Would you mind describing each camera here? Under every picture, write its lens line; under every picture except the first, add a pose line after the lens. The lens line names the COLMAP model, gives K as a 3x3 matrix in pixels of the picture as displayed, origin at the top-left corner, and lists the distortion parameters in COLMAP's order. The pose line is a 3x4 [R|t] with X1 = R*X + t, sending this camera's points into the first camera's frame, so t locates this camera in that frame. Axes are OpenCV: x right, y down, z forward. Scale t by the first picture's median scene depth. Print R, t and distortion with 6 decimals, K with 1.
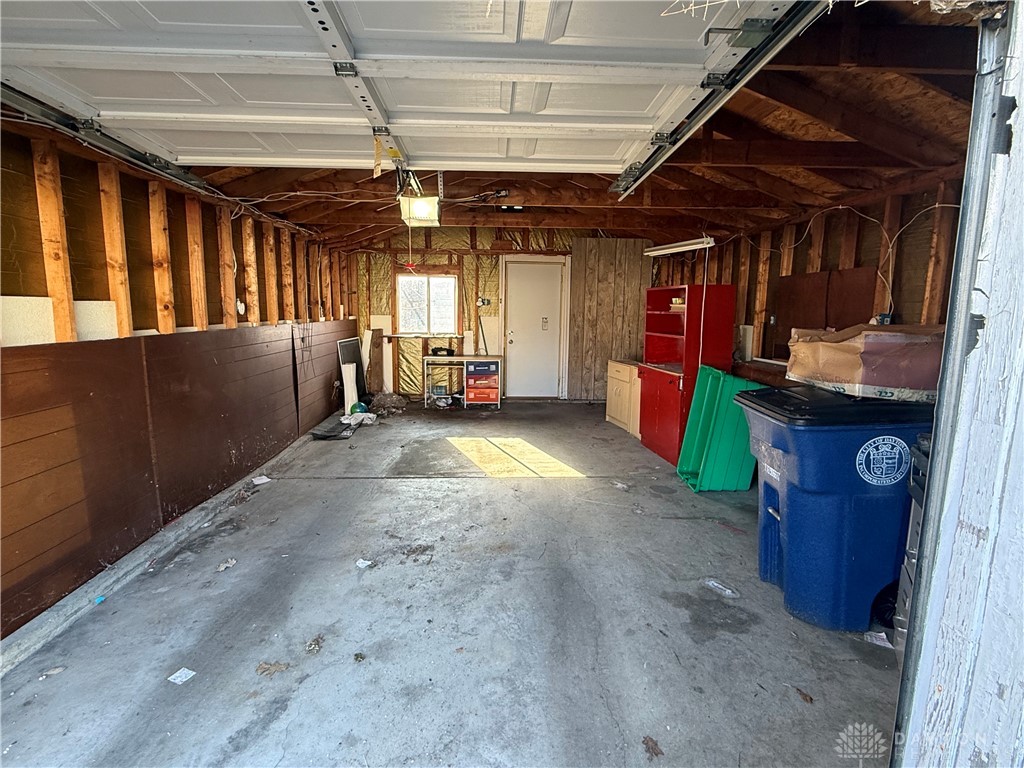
lens RADIAL K [[509.5, 0, 512.9], [0, 509.5, 383.6], [0, 0, 1]] dist [-0.017470, 0.010746]
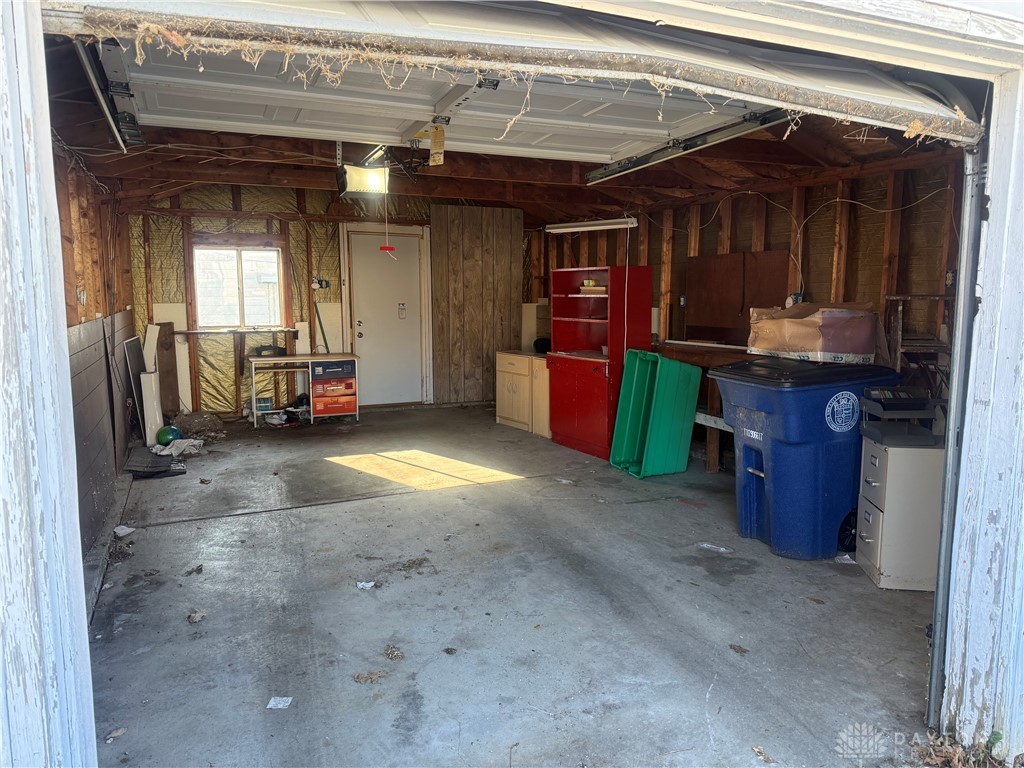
lens RADIAL K [[724.9, 0, 505.7], [0, 724.9, 383.9], [0, 0, 1]] dist [0.049914, -0.044280]
pose [[0.927493, -0.059395, 0.369091, -0.415622], [0.065185, 0.997868, -0.003224, 0.021260], [-0.368113, 0.027049, 0.929388, -0.220084]]
